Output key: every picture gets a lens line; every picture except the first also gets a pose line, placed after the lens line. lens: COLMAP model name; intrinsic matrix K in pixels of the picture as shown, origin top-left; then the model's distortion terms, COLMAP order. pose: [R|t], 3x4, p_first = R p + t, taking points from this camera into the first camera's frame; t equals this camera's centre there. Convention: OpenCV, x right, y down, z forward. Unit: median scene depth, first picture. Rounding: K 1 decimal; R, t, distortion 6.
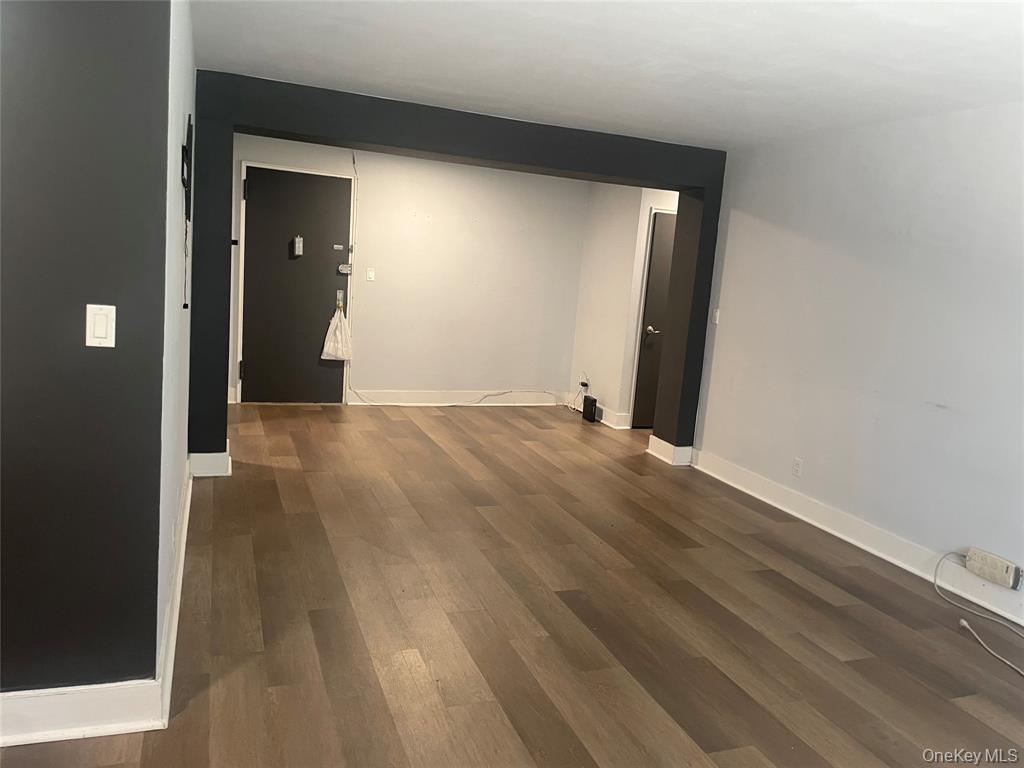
lens RADIAL K [[785.0, 0, 512.0], [0, 785.0, 384.0], [0, 0, 1]] dist [0.113615, -0.146090]
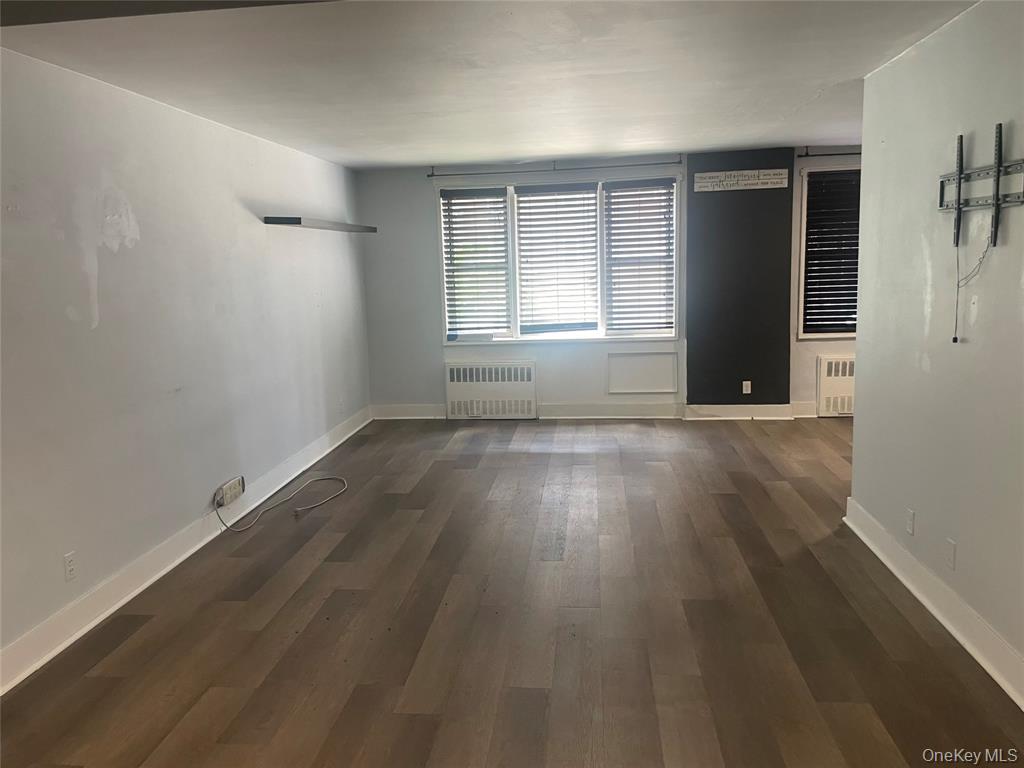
lens RADIAL K [[785.0, 0, 512.0], [0, 785.0, 384.0], [0, 0, 1]] dist [0.113615, -0.146090]
pose [[-0.897866, -0.118072, 0.424141, -0.289654], [0.028992, 0.945421, 0.324558, -0.301360], [-0.439313, 0.303707, -0.845438, 1.678851]]
